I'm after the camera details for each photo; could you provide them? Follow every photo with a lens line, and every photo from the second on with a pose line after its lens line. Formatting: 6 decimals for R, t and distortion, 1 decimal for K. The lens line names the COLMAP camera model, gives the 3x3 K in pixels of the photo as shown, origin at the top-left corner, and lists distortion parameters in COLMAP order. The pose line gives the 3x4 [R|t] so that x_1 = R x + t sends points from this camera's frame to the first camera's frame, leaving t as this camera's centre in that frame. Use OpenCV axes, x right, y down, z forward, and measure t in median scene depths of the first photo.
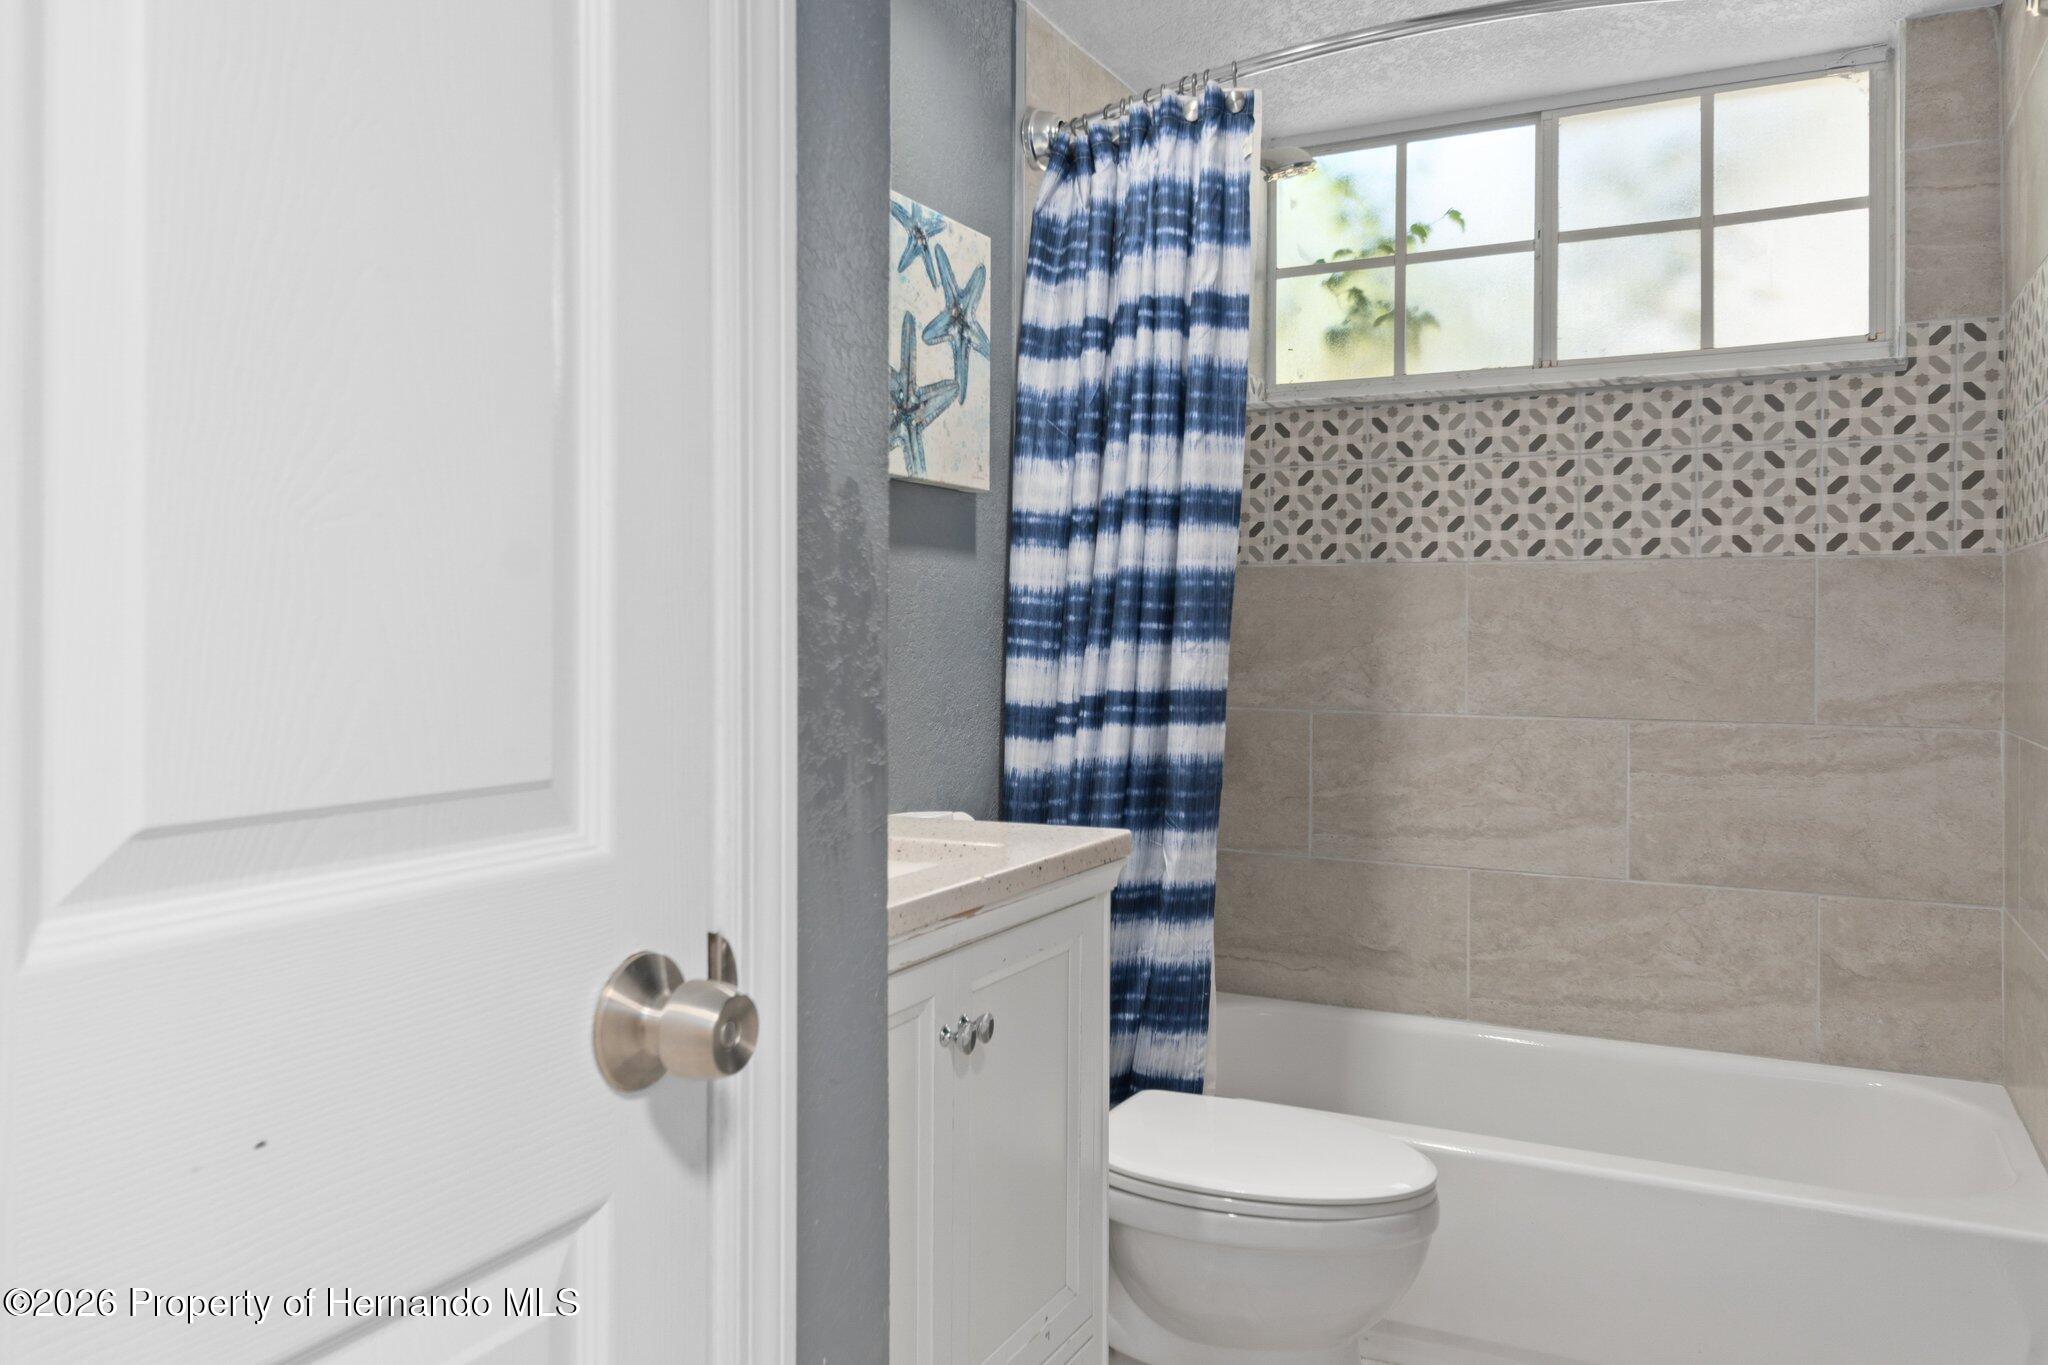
lens RADIAL K [[1468.2, 0, 1023.4], [0, 1468.2, 679.3], [0, 0, 1]] dist [-0.013319, 0.006188]
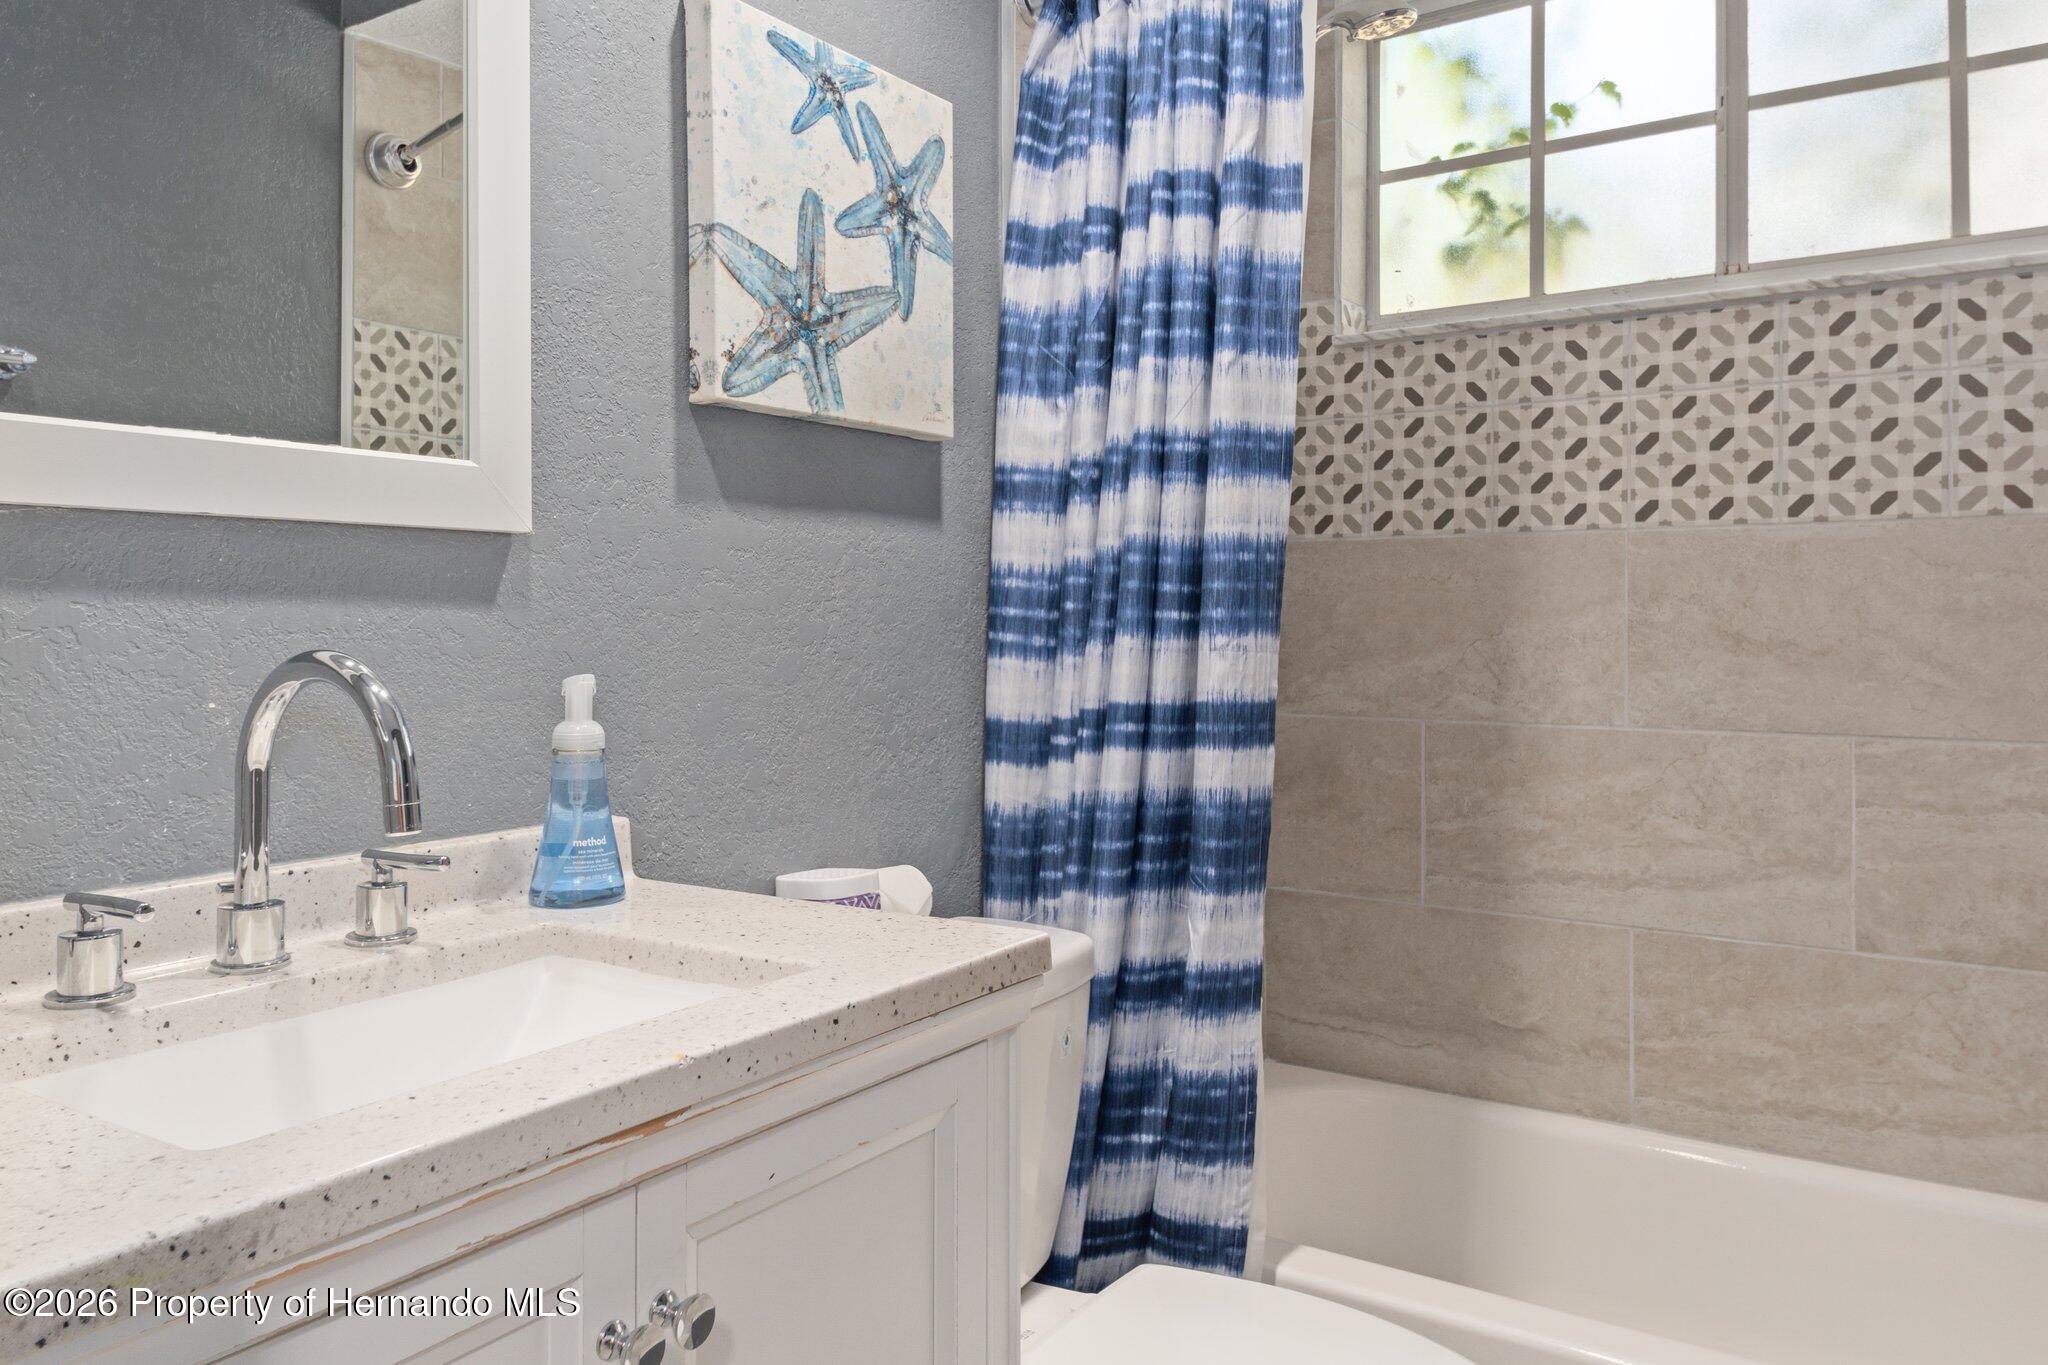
lens RADIAL K [[1427.3, 0, 1009.8], [0, 1427.3, 652.9], [0, 0, 1]] dist [0.004919, -0.017441]
pose [[0.991498, -0.003625, -0.130073, 0.084580], [0.002212, 0.999937, -0.011007, -0.007957], [0.130104, 0.010626, 0.991443, 0.230983]]
